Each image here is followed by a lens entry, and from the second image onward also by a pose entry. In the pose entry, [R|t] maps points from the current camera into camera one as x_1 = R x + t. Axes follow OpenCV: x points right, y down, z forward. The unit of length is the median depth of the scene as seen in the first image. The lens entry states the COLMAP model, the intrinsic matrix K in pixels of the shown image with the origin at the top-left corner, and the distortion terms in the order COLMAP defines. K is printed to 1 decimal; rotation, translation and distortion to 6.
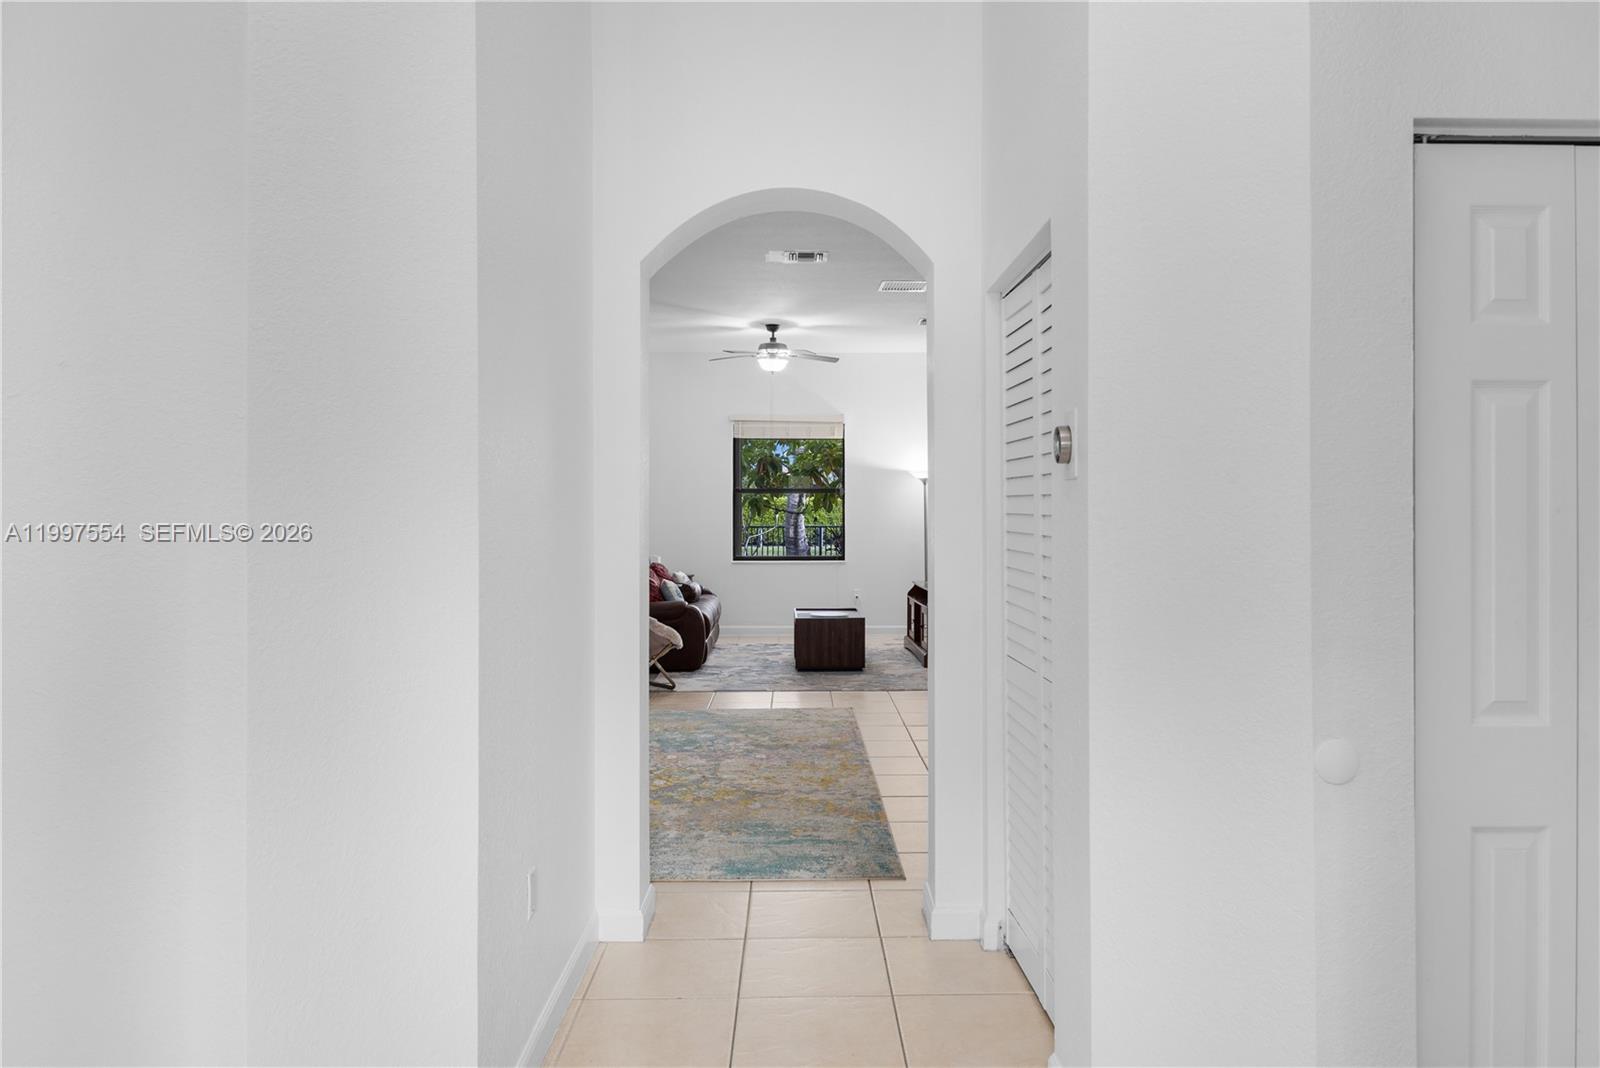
lens RADIAL K [[1242.9, 0, 800.0], [0, 1242.9, 534.0], [0, 0, 1]] dist [0.001946, 0.000264]
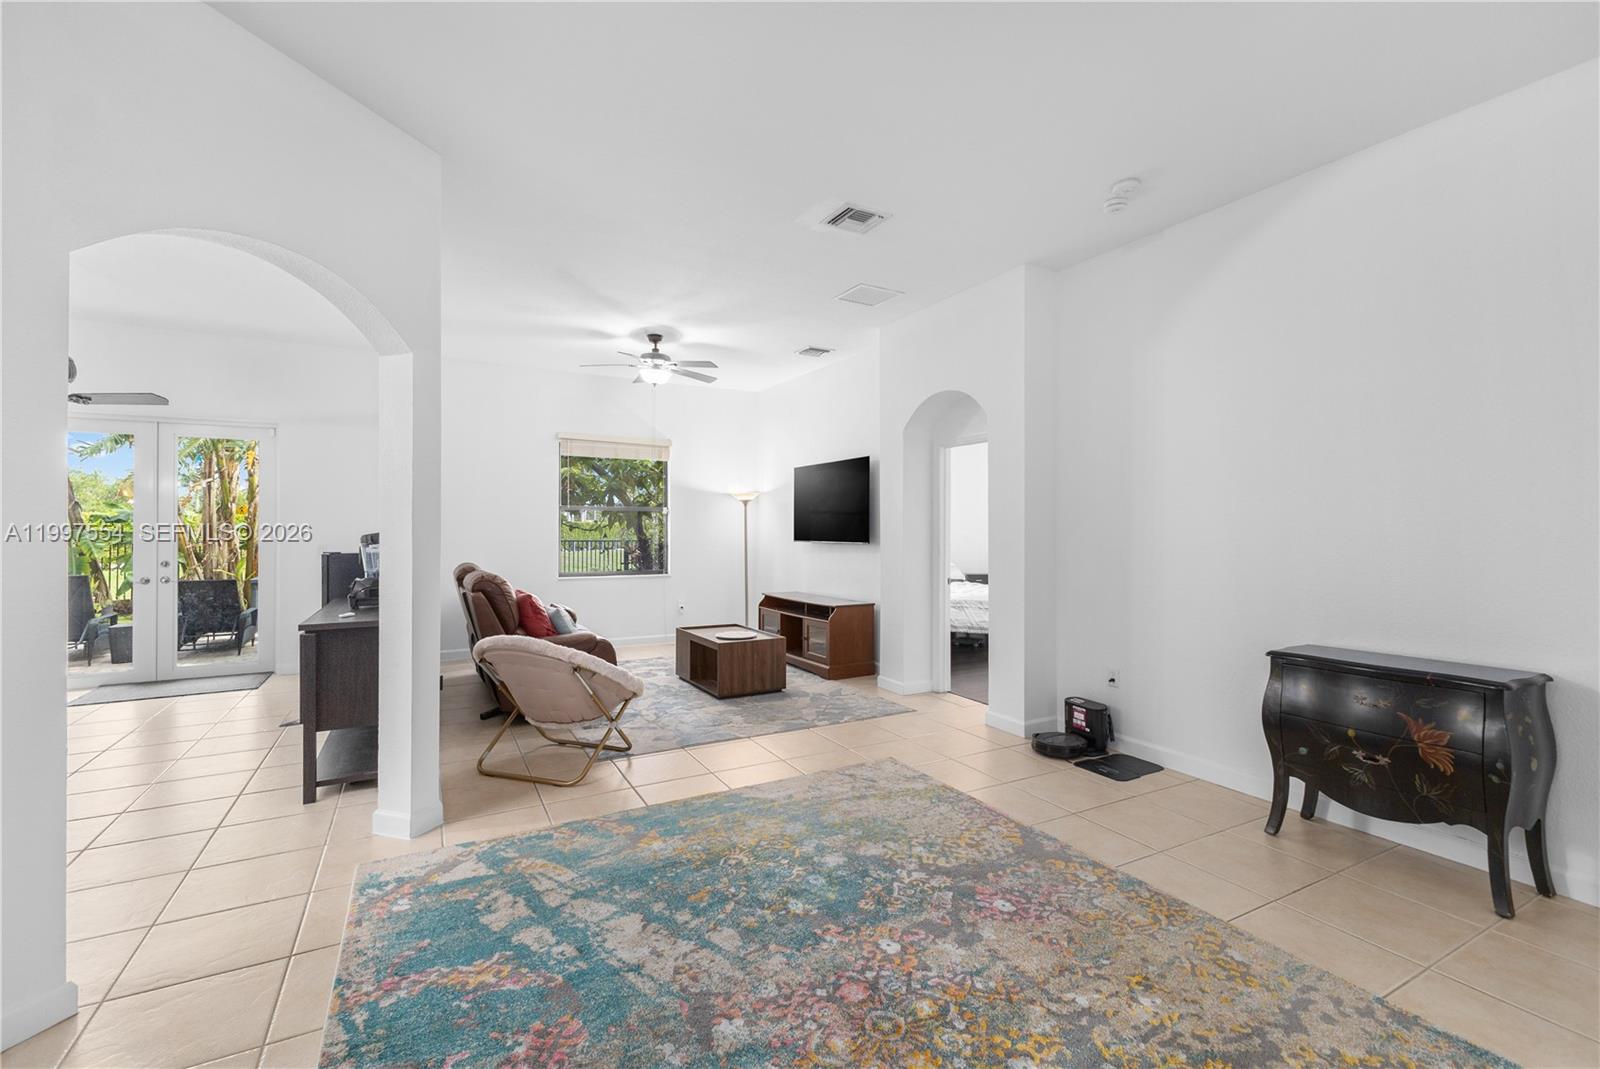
lens RADIAL K [[737.4, 0, 806.5], [0, 737.4, 516.0], [0, 0, 1]] dist [0.003865, 0.000021]
pose [[0.879283, 0.002933, 0.476291, -0.191352], [0.012388, 0.999502, -0.029025, -0.009312], [-0.476139, 0.031422, 0.878809, 0.441609]]
